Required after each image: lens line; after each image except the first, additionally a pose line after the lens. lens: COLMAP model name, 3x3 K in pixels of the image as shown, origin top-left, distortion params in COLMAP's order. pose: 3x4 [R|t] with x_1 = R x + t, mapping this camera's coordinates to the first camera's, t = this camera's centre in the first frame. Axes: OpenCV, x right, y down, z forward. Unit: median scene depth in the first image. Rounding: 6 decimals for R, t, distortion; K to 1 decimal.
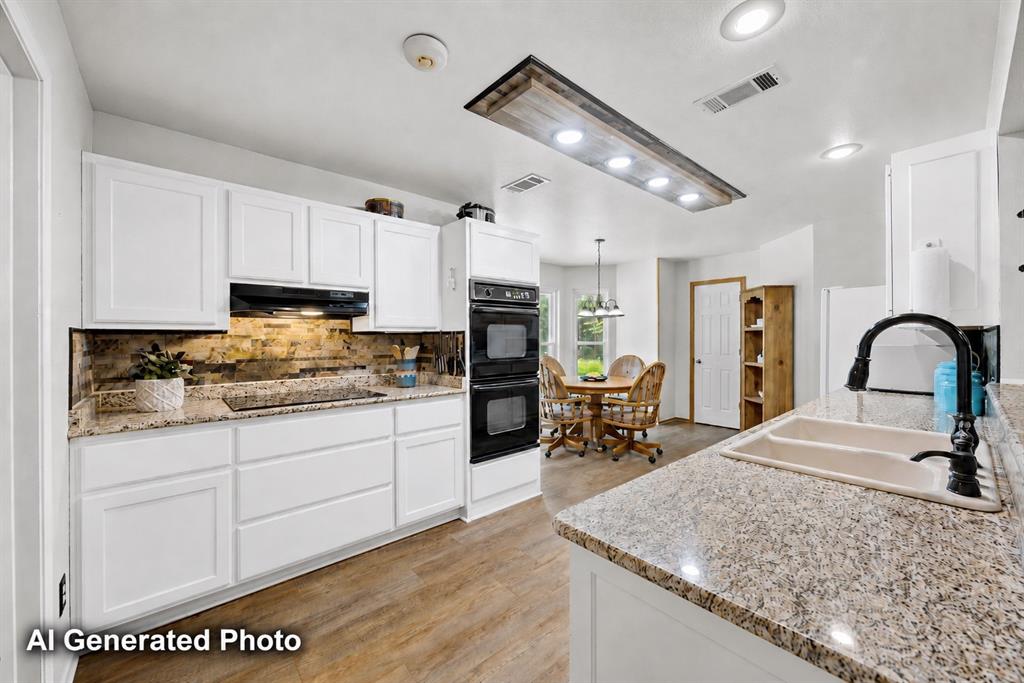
lens RADIAL K [[395.3, 0, 509.7], [0, 395.3, 338.6], [0, 0, 1]] dist [0.002624, -0.000205]
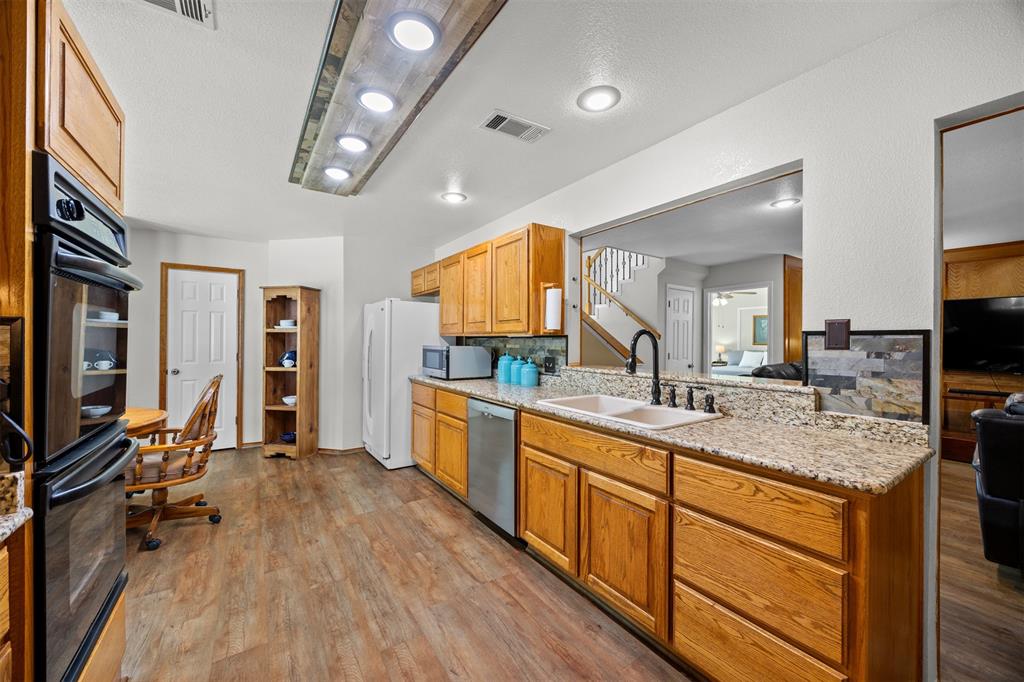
lens RADIAL K [[393.5, 0, 513.6], [0, 393.5, 338.4], [0, 0, 1]] dist [-0.000003, 0.000403]
pose [[0.120708, 0.007116, 0.992663, -0.230557], [-0.001942, 0.999974, -0.006932, -0.001237], [-0.992686, -0.001091, 0.120718, 0.366778]]
